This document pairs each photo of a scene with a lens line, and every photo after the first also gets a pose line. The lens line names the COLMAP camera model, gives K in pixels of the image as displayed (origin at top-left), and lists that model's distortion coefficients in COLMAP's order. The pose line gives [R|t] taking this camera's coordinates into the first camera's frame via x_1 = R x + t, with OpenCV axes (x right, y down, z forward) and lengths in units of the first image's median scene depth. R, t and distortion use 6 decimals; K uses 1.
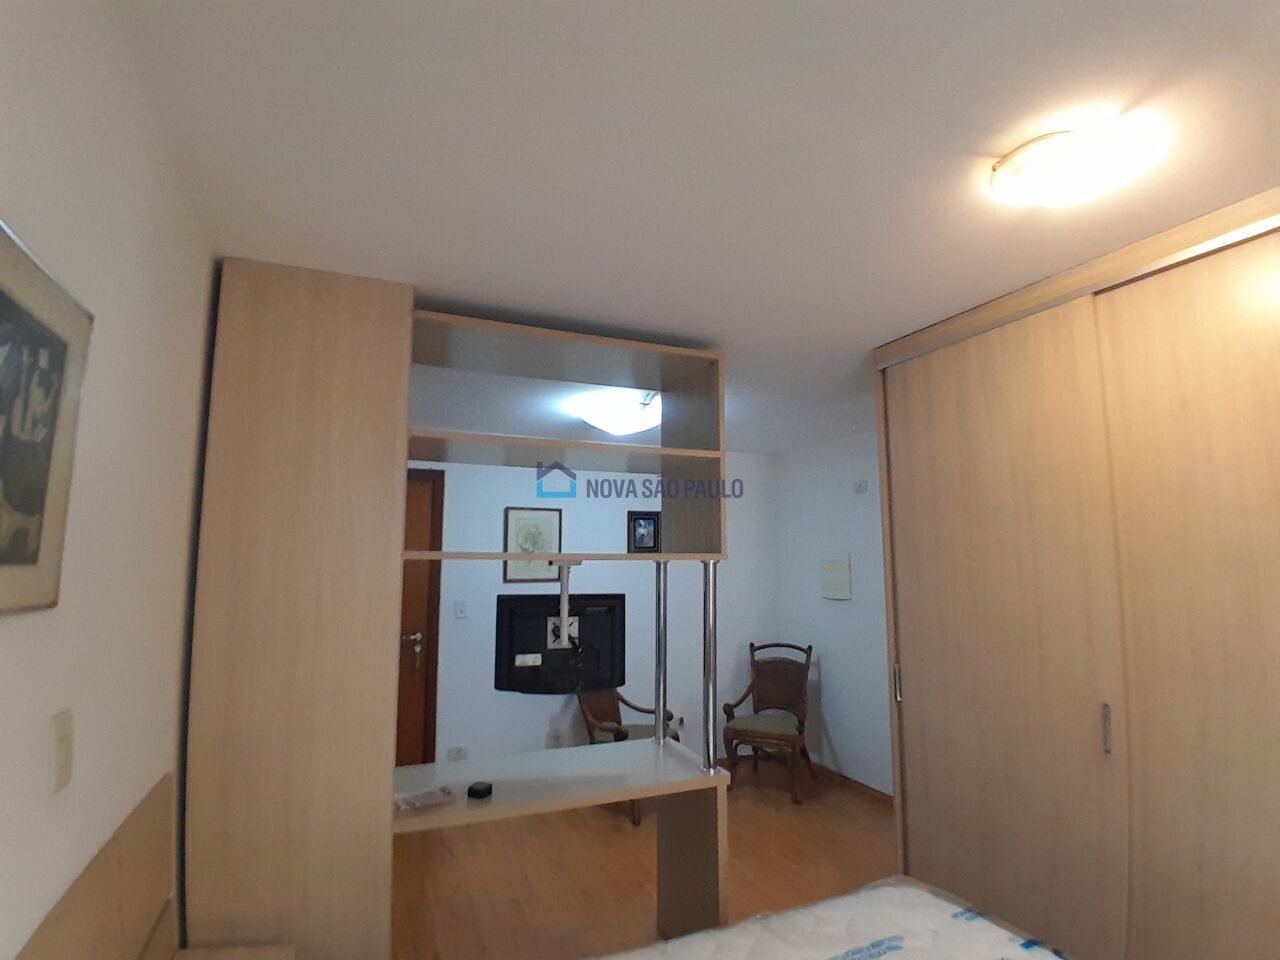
lens RADIAL K [[635.1, 0, 640.0], [0, 635.1, 480.6], [0, 0, 1]] dist [0.002042, -0.042803]
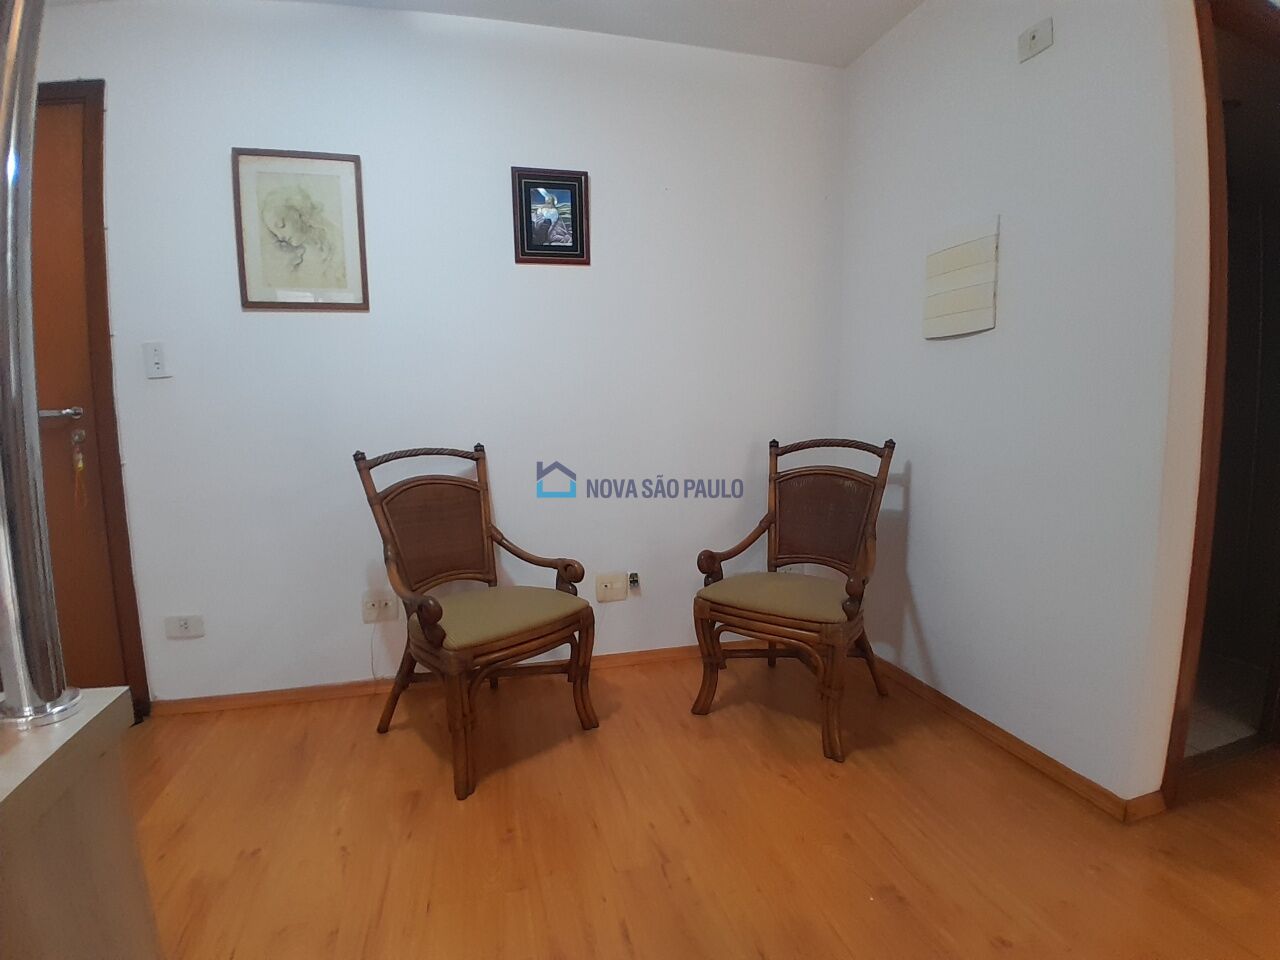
lens RADIAL K [[635.1, 0, 640.0], [0, 635.1, 480.6], [0, 0, 1]] dist [0.002042, -0.042803]
pose [[0.988666, 0.006629, -0.149987, 0.154802], [0.029696, 0.970652, 0.238649, 0.171070], [0.147167, -0.240398, 0.959453, 0.509711]]
